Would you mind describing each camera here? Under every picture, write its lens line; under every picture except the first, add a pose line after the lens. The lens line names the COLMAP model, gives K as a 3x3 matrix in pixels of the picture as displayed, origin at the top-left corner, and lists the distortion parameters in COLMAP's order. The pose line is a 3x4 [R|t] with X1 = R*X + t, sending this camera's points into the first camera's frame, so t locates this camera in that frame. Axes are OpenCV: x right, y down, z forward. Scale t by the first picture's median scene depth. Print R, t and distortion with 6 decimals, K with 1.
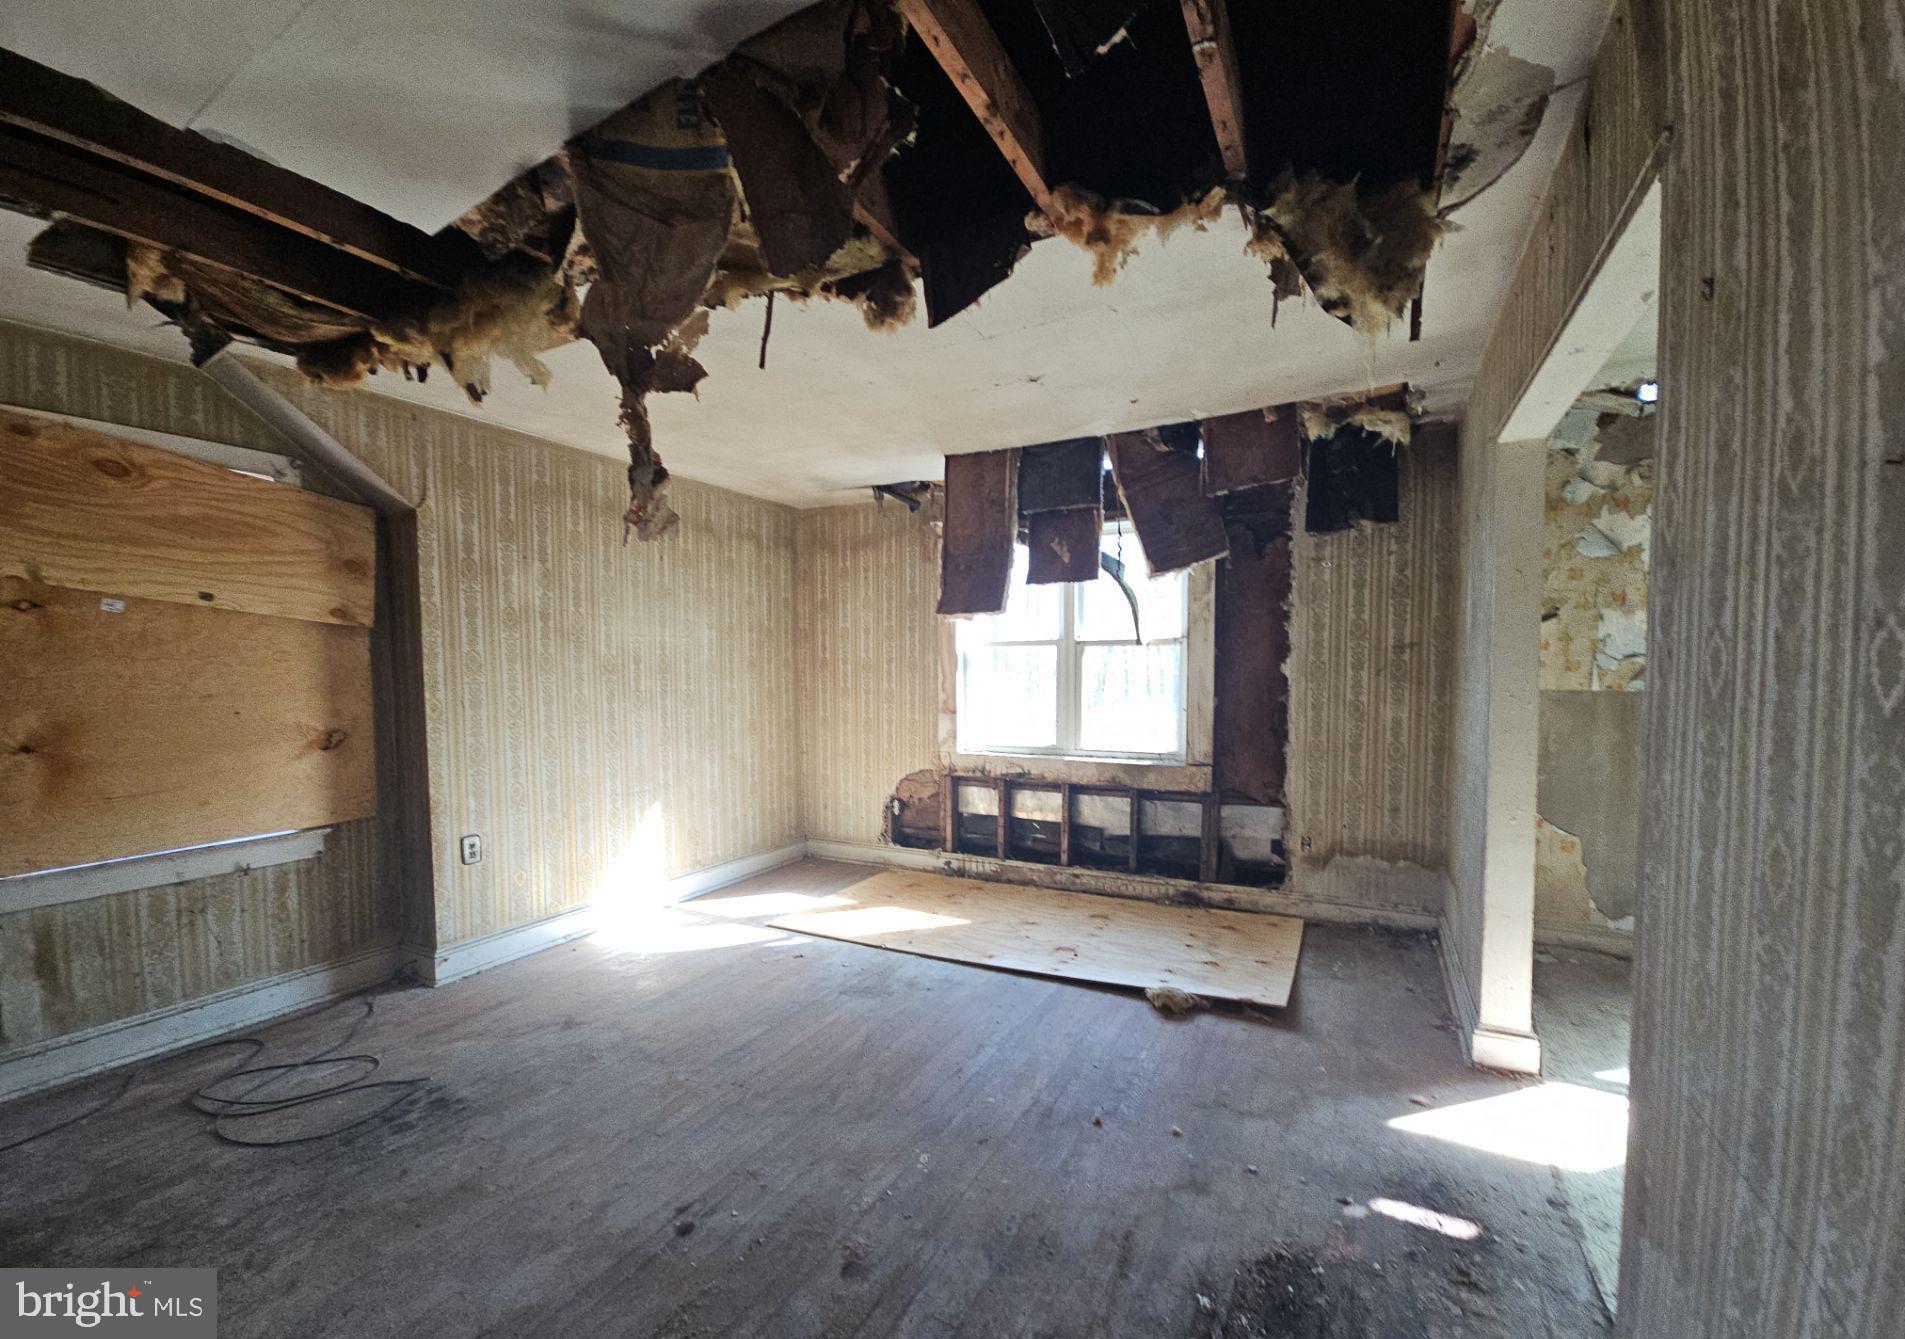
lens RADIAL K [[778.6, 0, 946.2], [0, 778.6, 723.3], [0, 0, 1]] dist [0.005221, -0.006519]
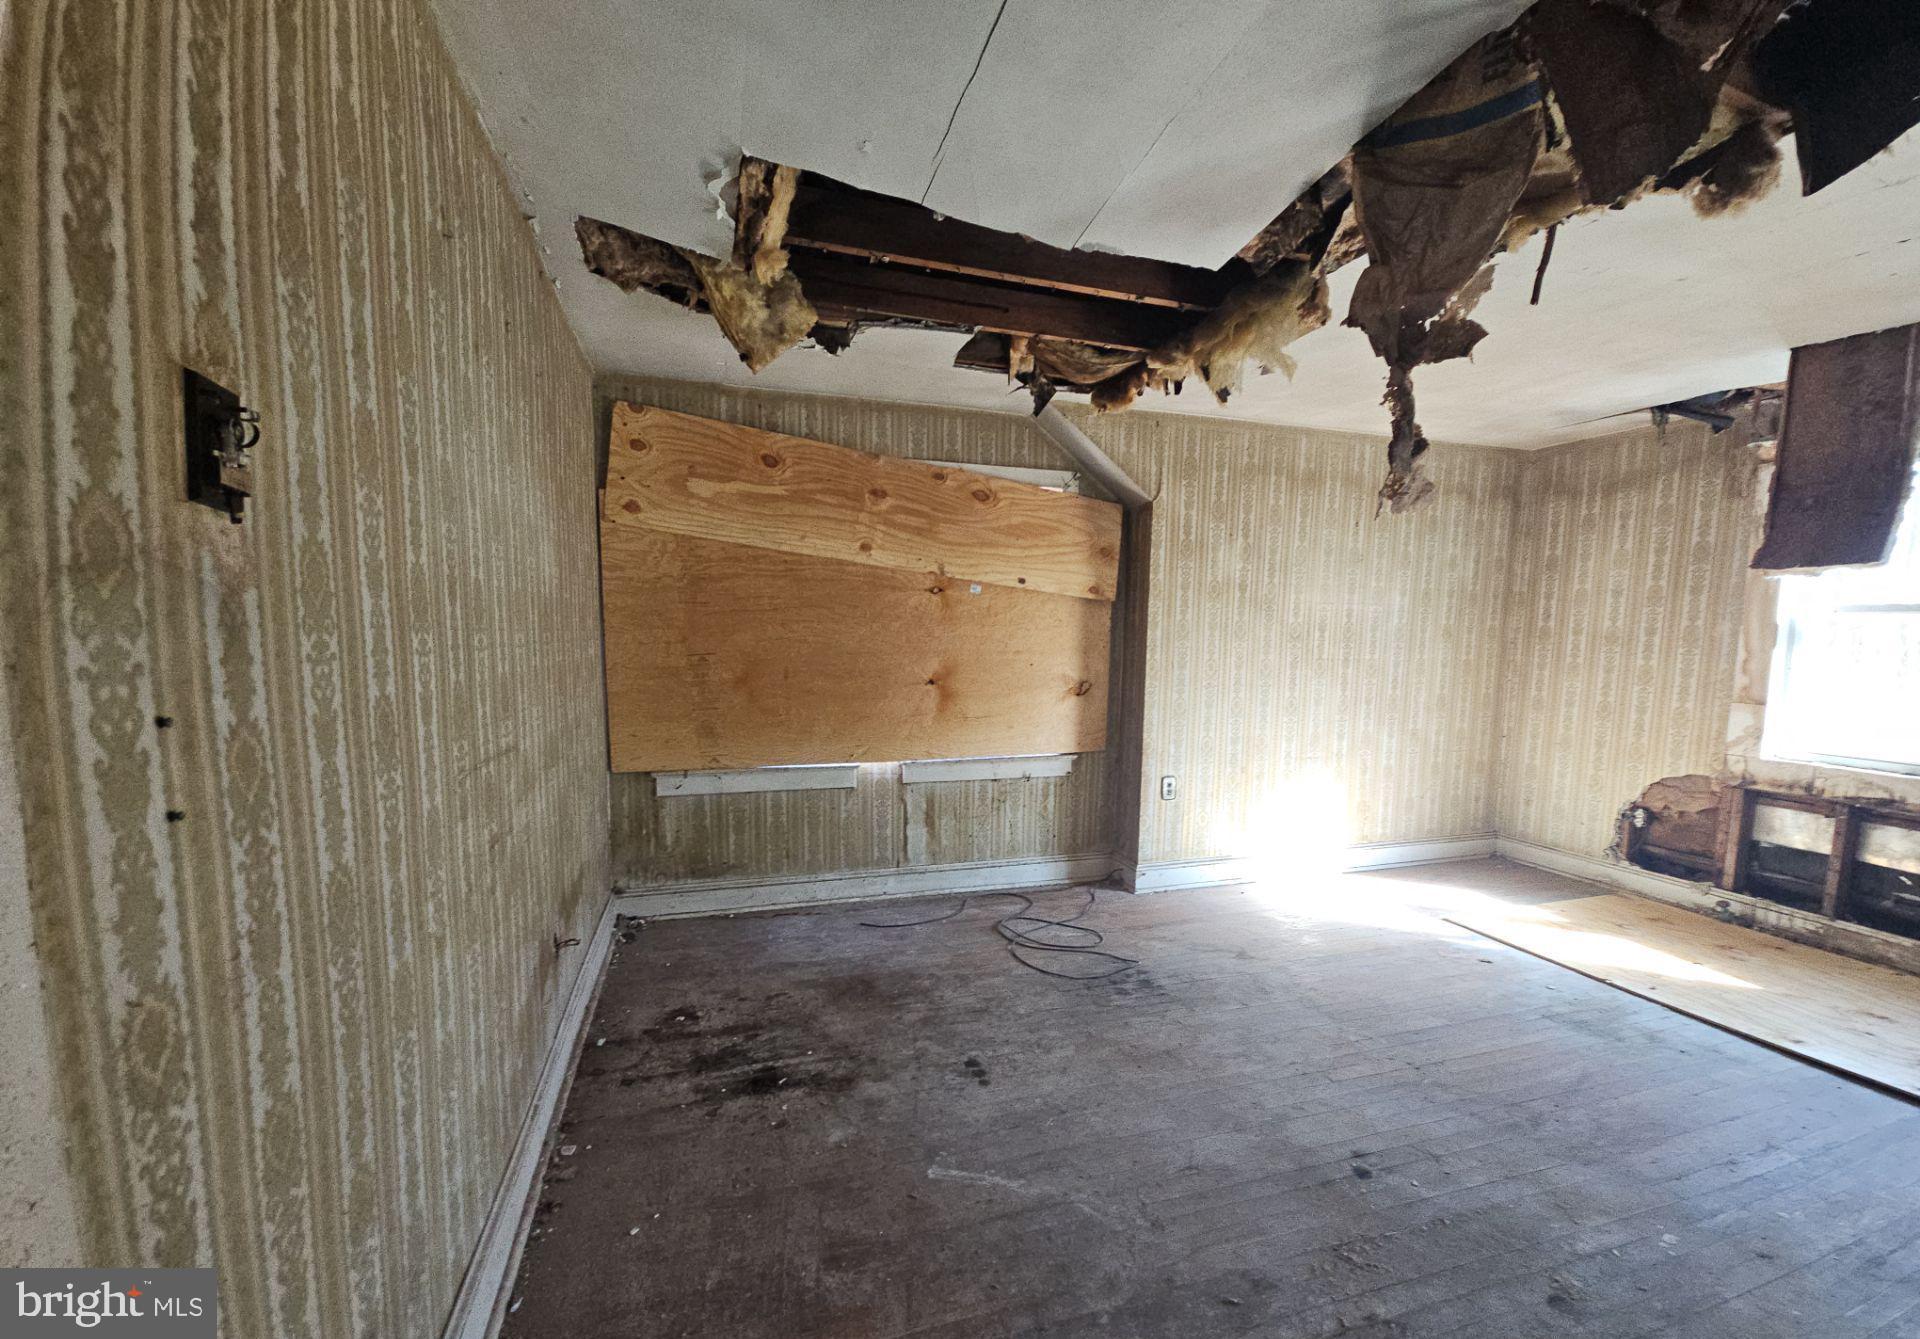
lens RADIAL K [[776.8, 0, 949.5], [0, 776.8, 720.4], [0, 0, 1]] dist [0.001044, -0.003675]
pose [[0.709016, 0.089964, -0.699430, -0.028987], [-0.063784, 0.995945, 0.063445, 0.006363], [0.702302, -0.000371, 0.711879, -0.072798]]
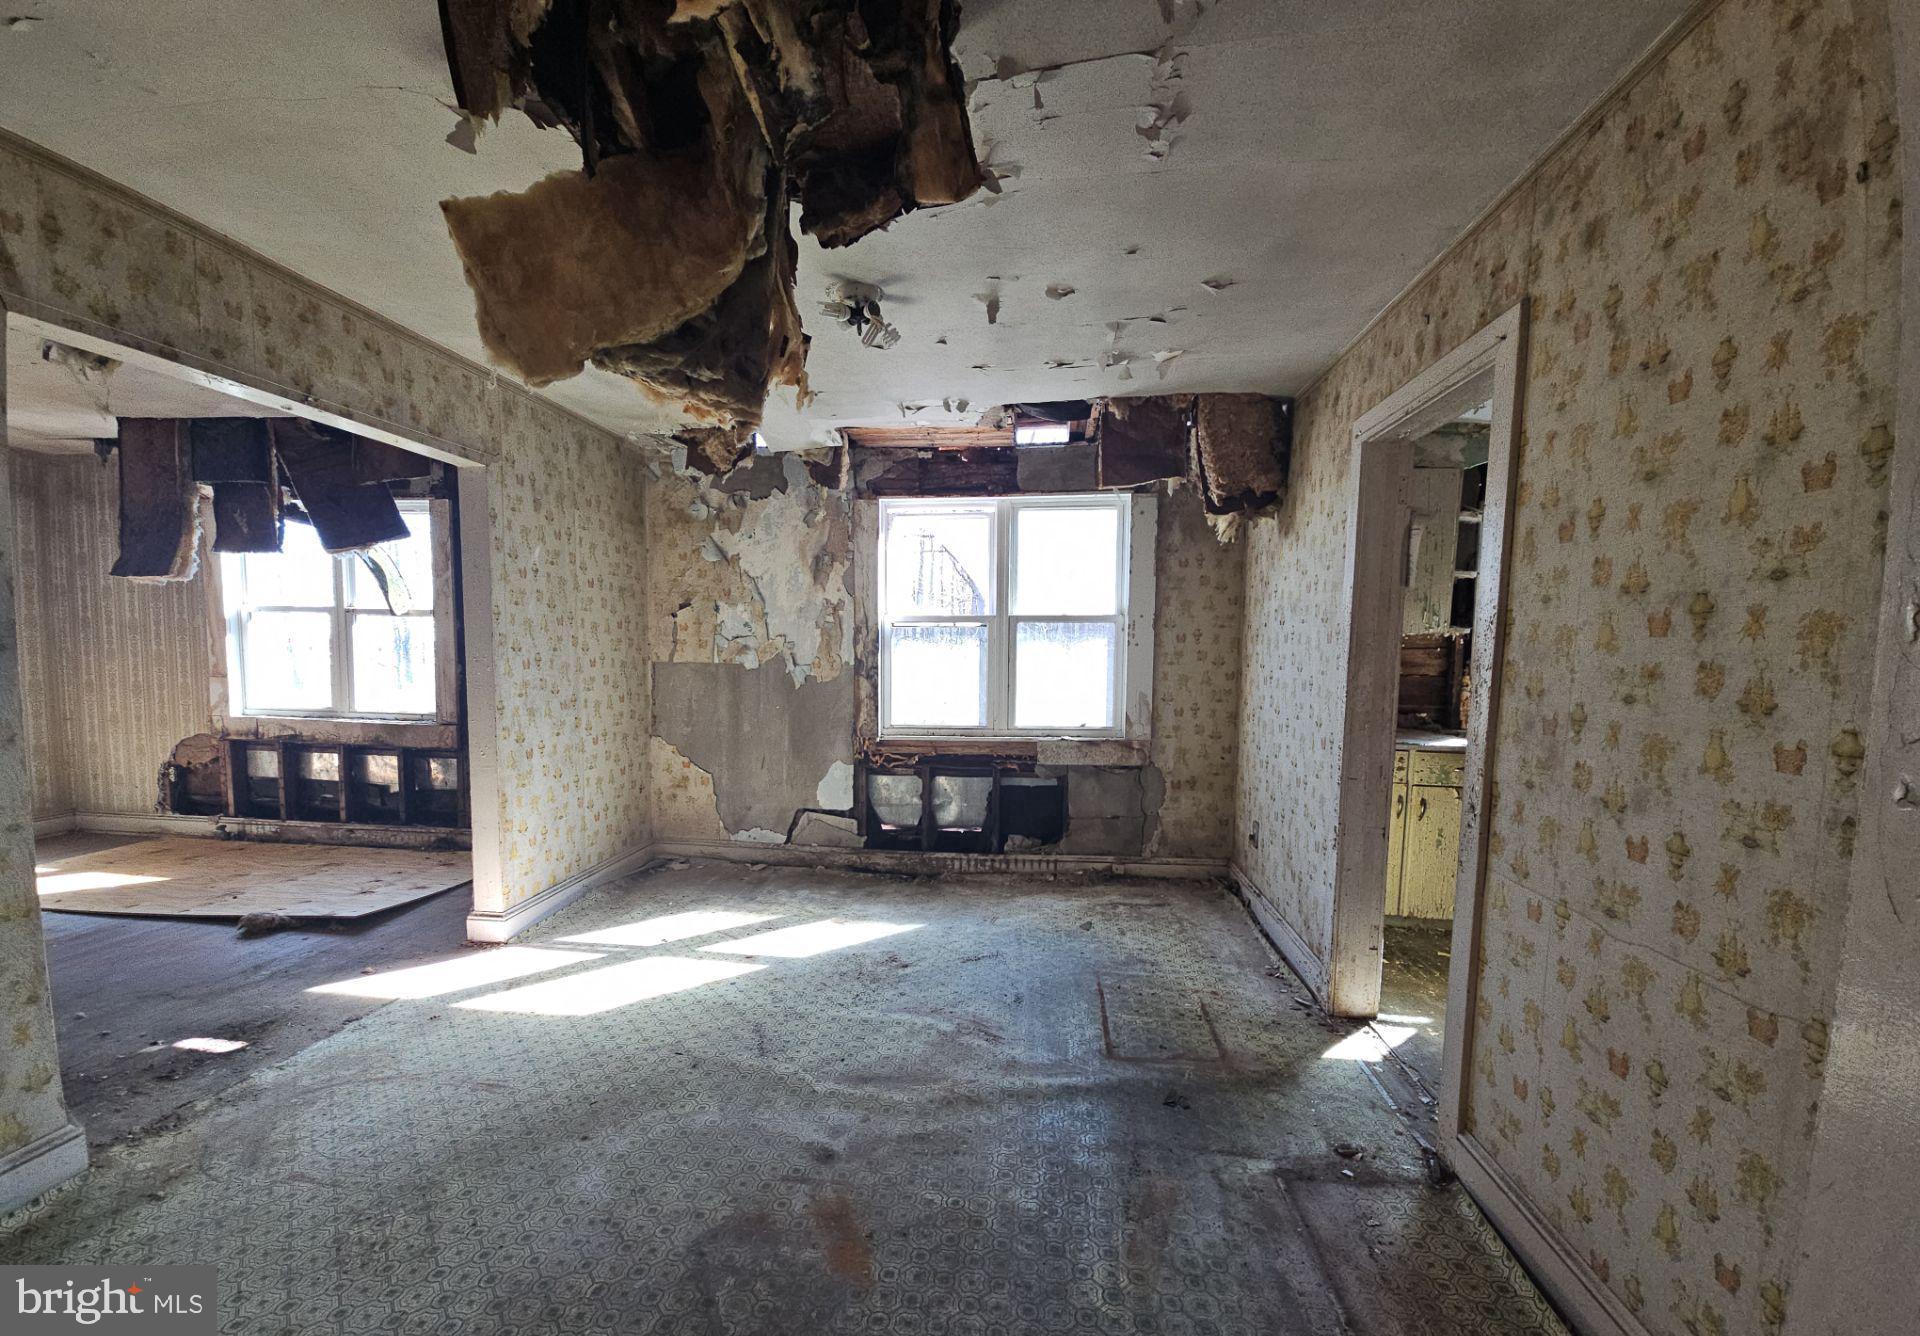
lens RADIAL K [[776.8, 0, 956.8], [0, 776.8, 719.6], [0, 0, 1]] dist [0.001044, -0.003675]
pose [[0.928328, -0.006484, 0.371706, 0.734503], [-0.001838, 0.999756, 0.022030, 0.025581], [-0.371758, -0.021135, 0.928089, -0.390809]]
